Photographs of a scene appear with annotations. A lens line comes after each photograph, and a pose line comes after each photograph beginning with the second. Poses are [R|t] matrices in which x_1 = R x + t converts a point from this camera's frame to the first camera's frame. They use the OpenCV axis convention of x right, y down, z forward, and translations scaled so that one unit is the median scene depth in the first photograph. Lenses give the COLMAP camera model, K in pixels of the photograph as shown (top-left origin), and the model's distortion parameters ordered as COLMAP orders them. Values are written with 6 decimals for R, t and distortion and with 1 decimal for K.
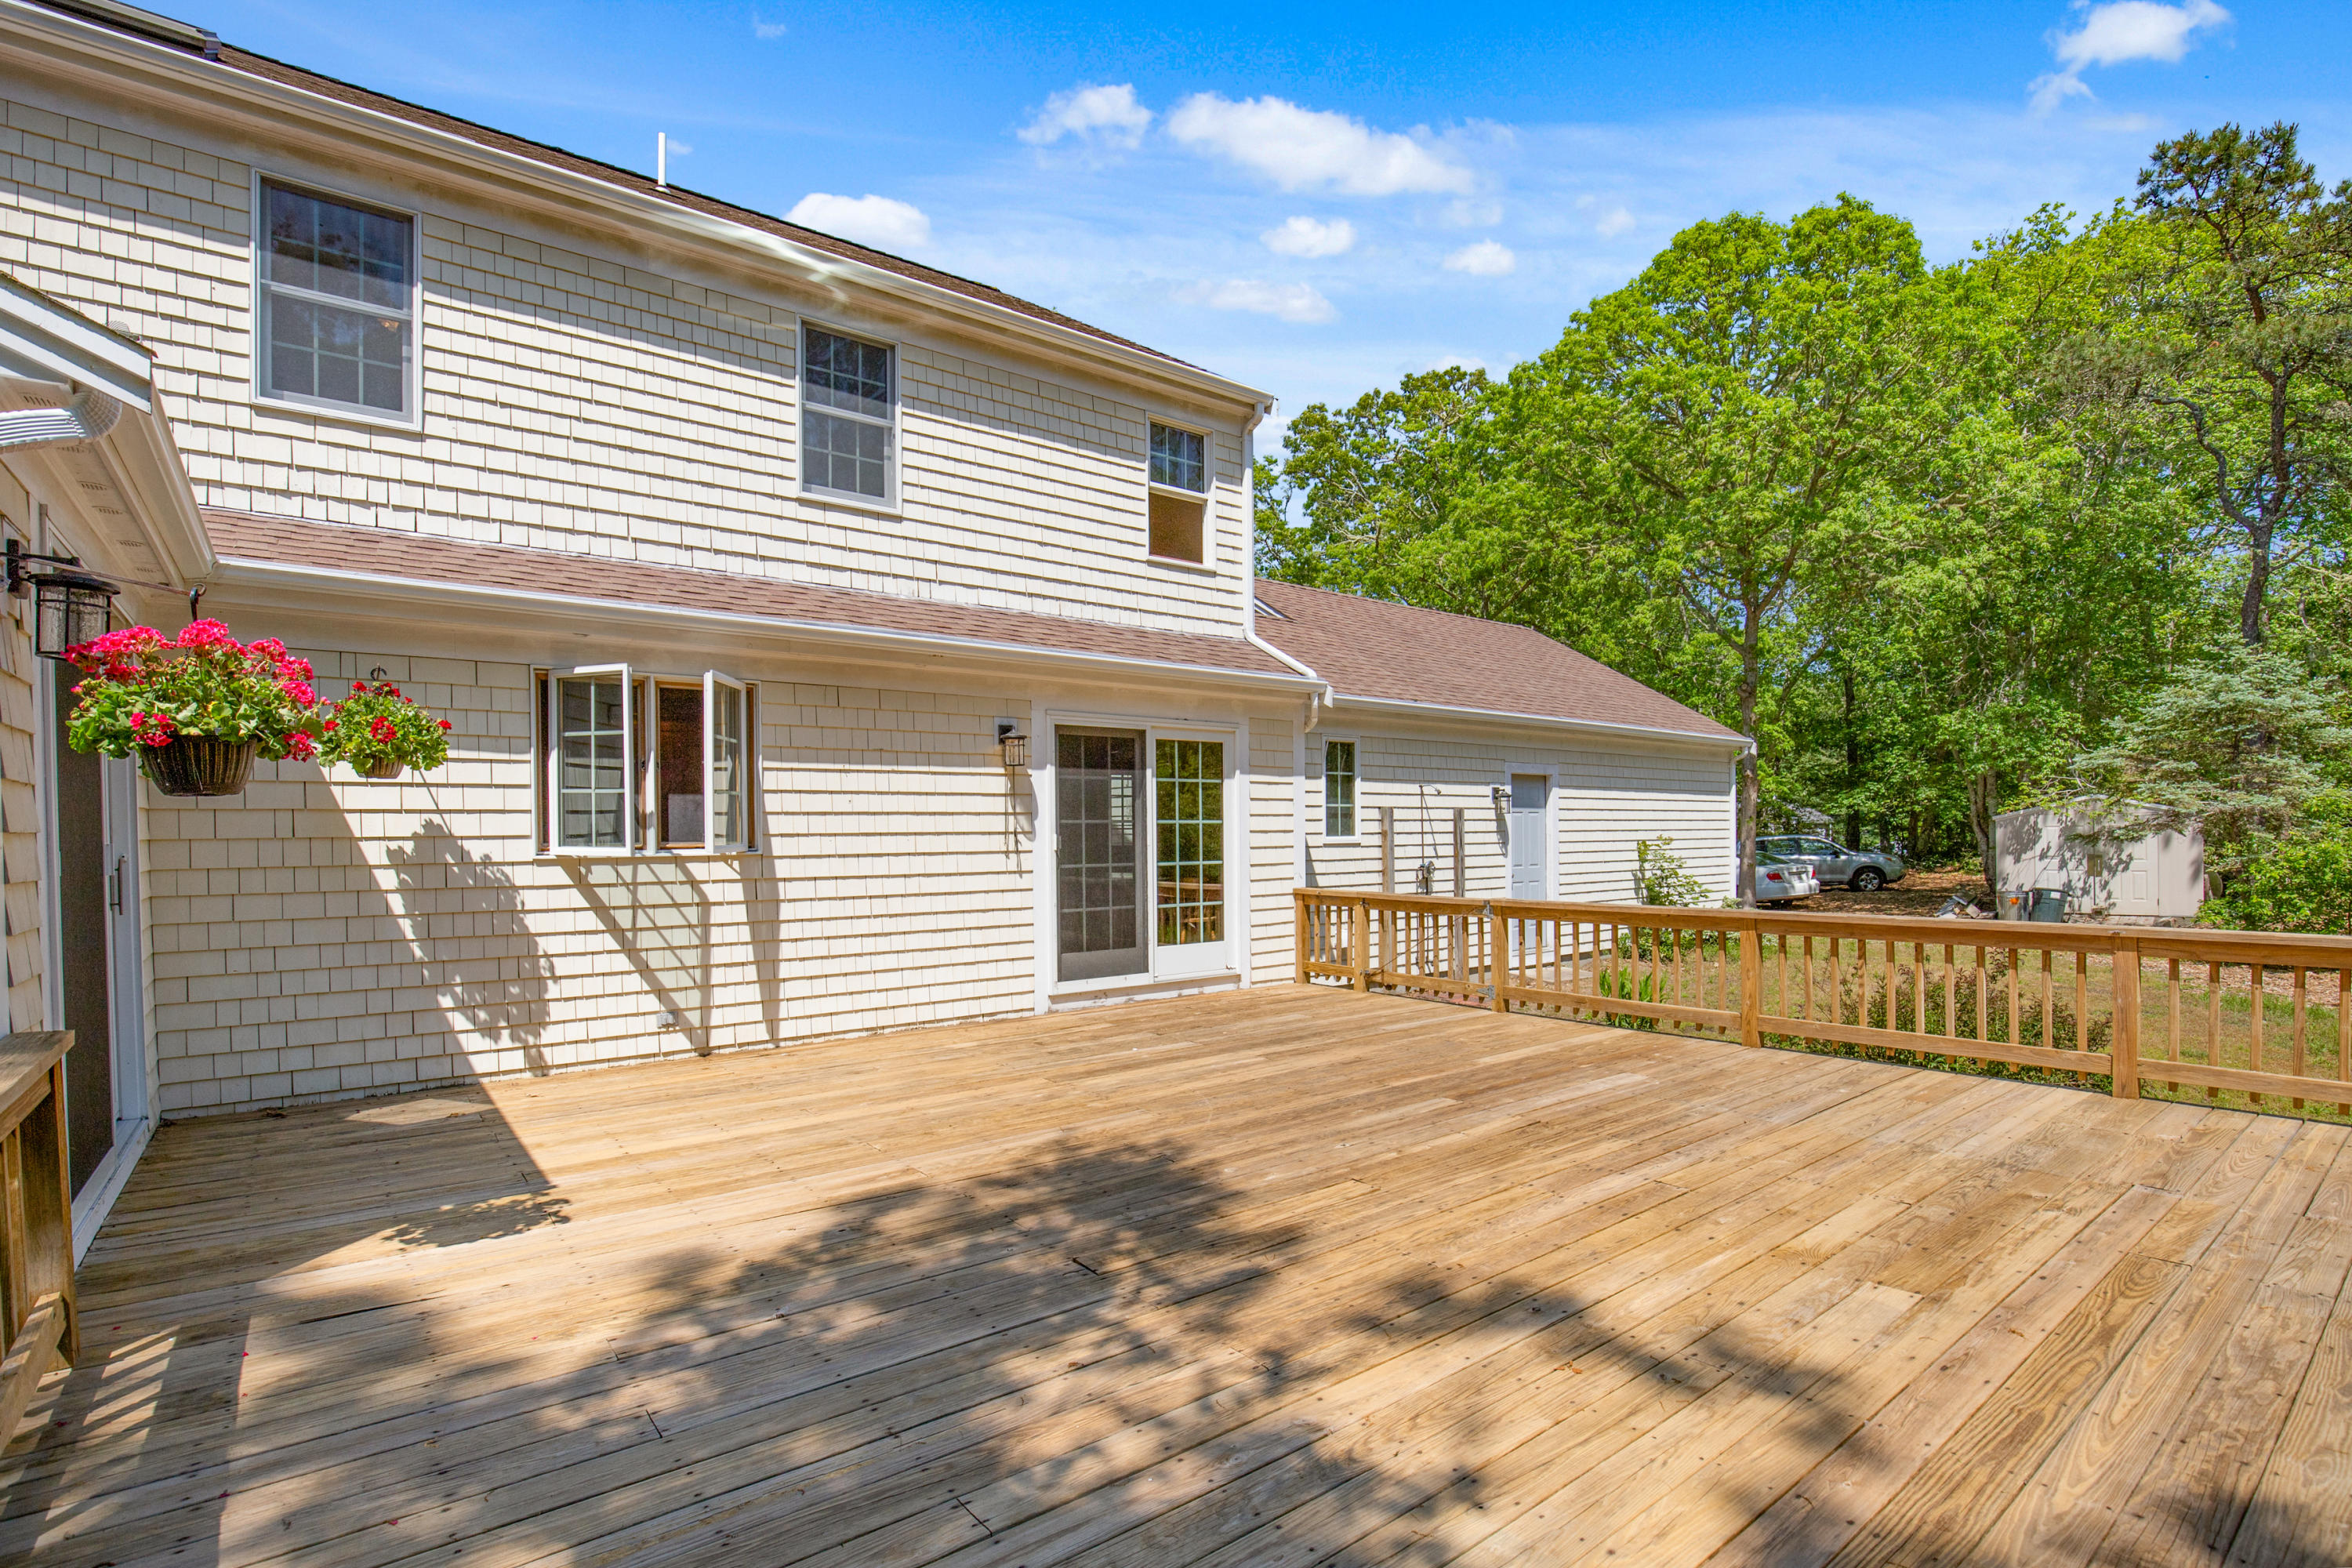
lens RADIAL K [[1098.6, 0, 1175.6], [0, 1098.6, 848.6], [0, 0, 1]] dist [-0.036620, 0.005359]
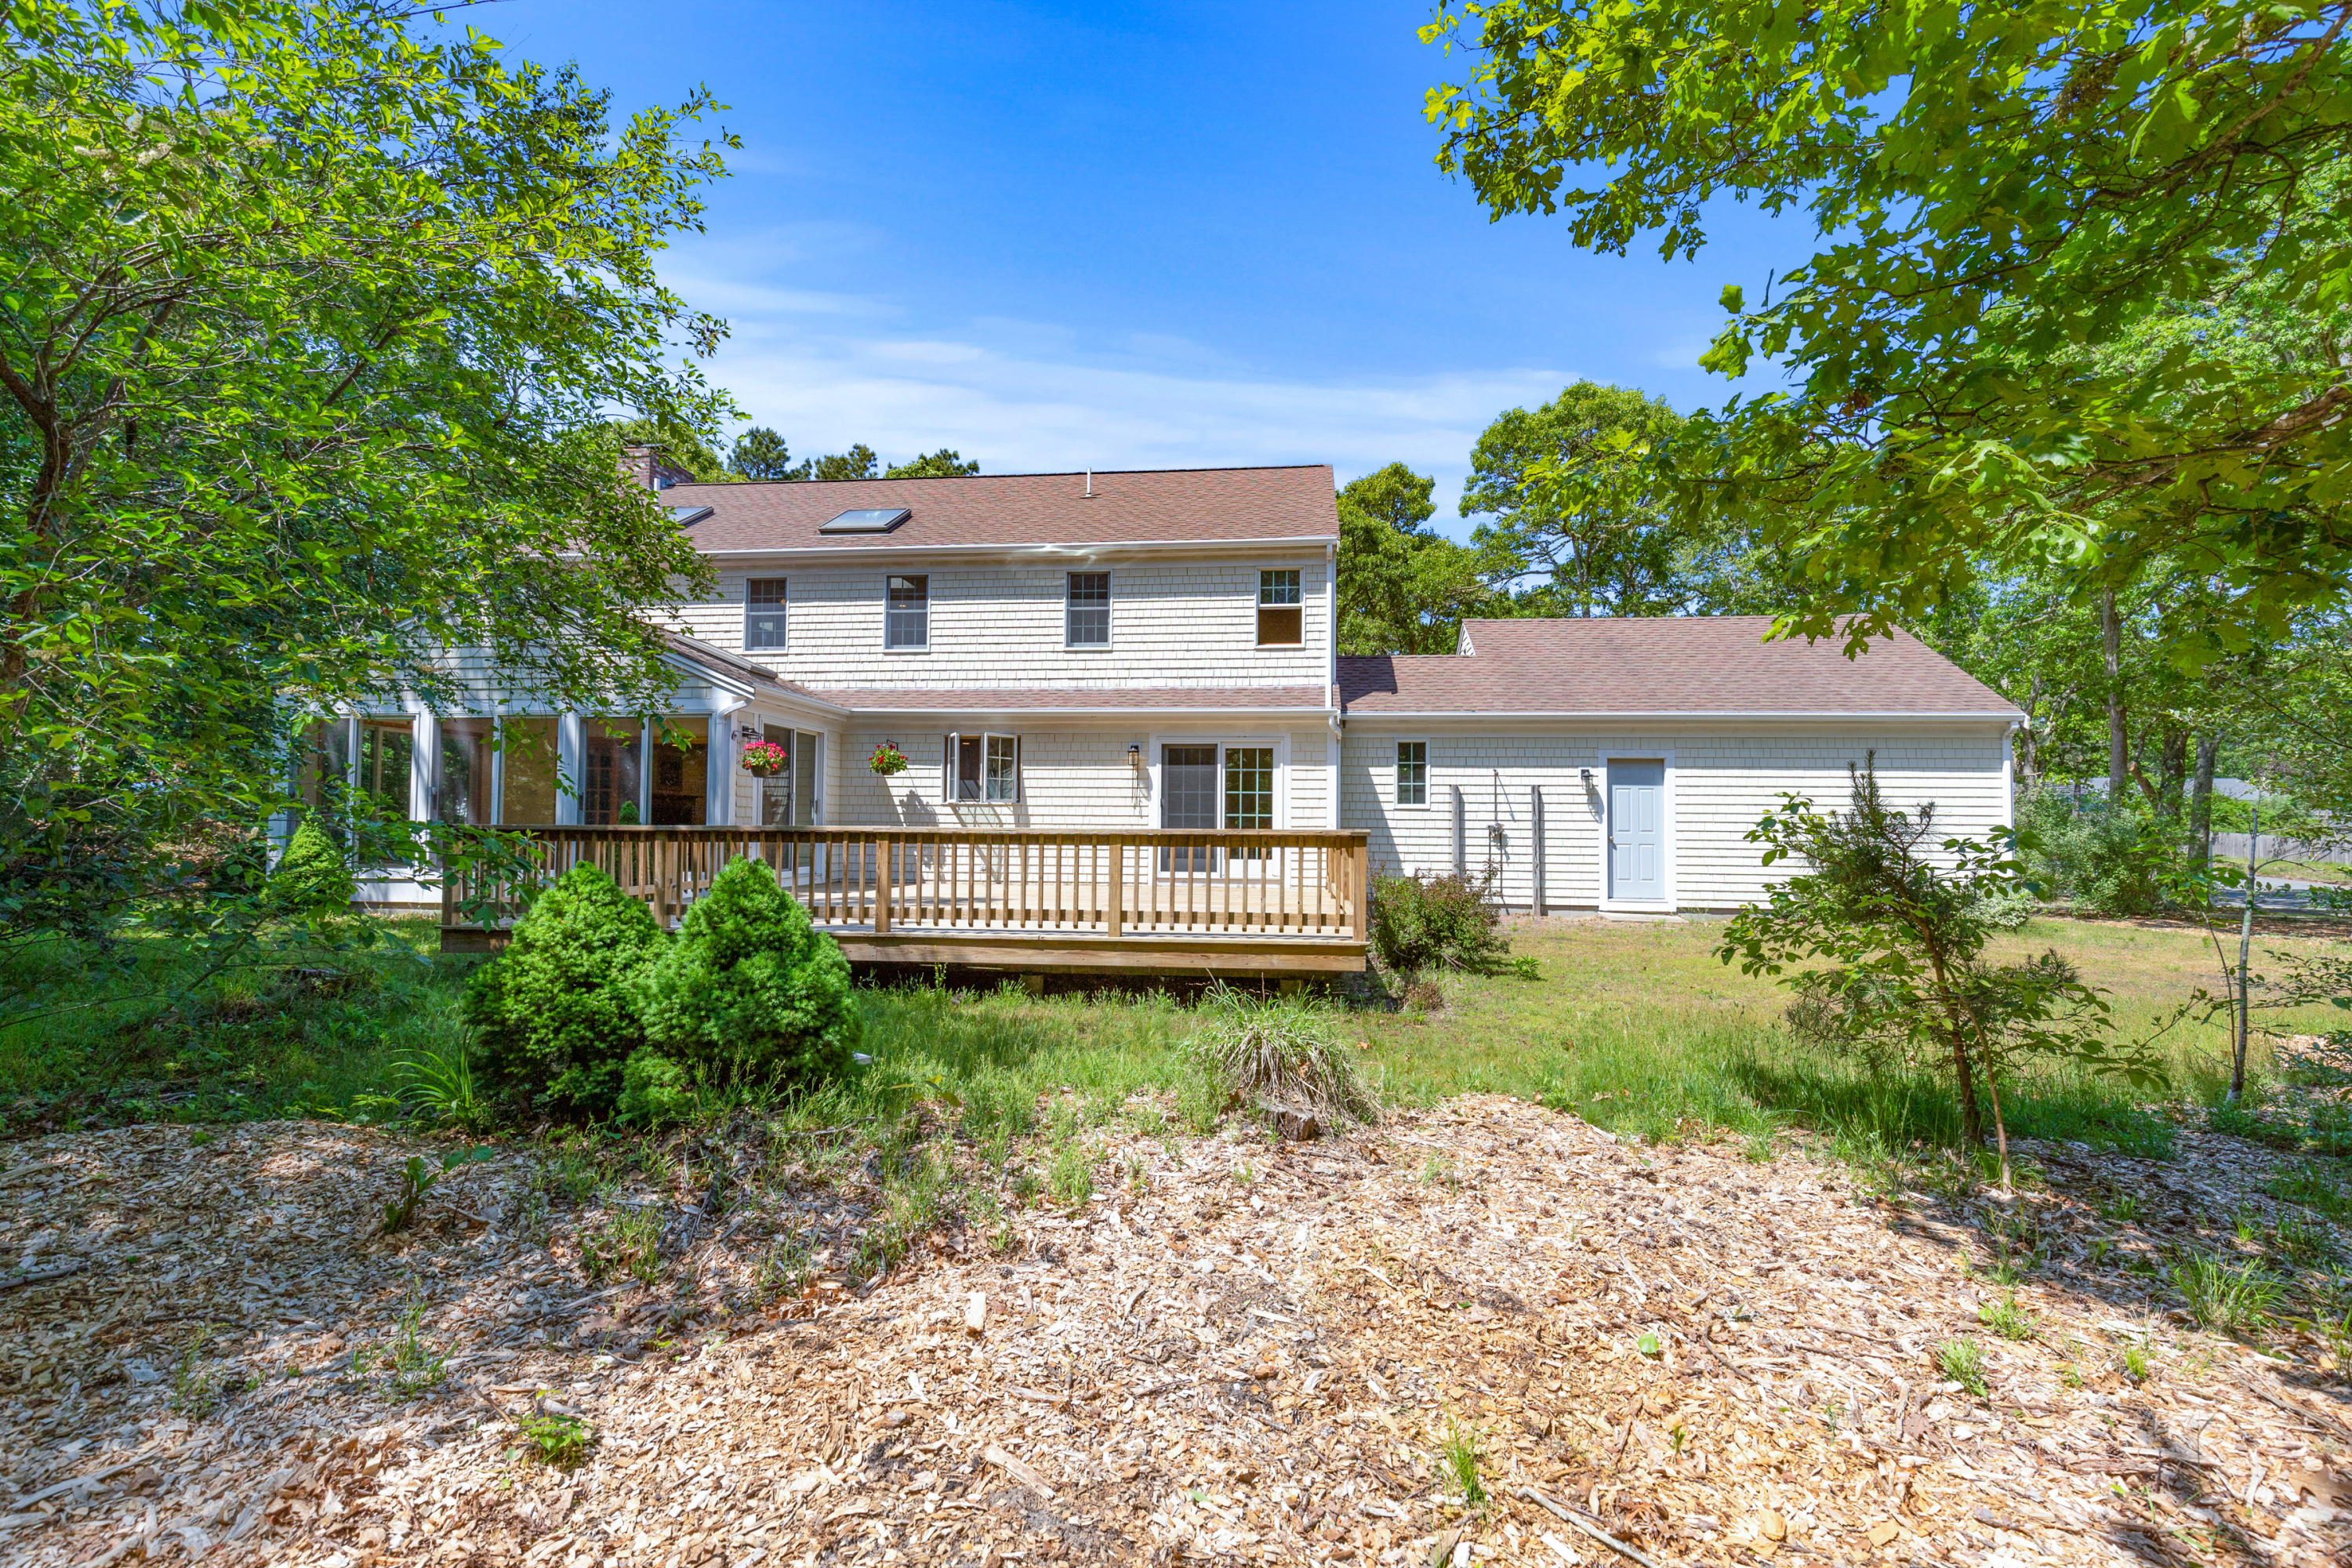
lens RADIAL K [[1098.6, 0, 1175.6], [0, 1098.6, 848.6], [0, 0, 1]] dist [-0.036620, 0.005359]
pose [[0.717013, 0.014966, -0.696900, 1.270325], [-0.025515, 0.999663, -0.004783, 0.086258], [0.696593, 0.021211, 0.717153, -0.420445]]
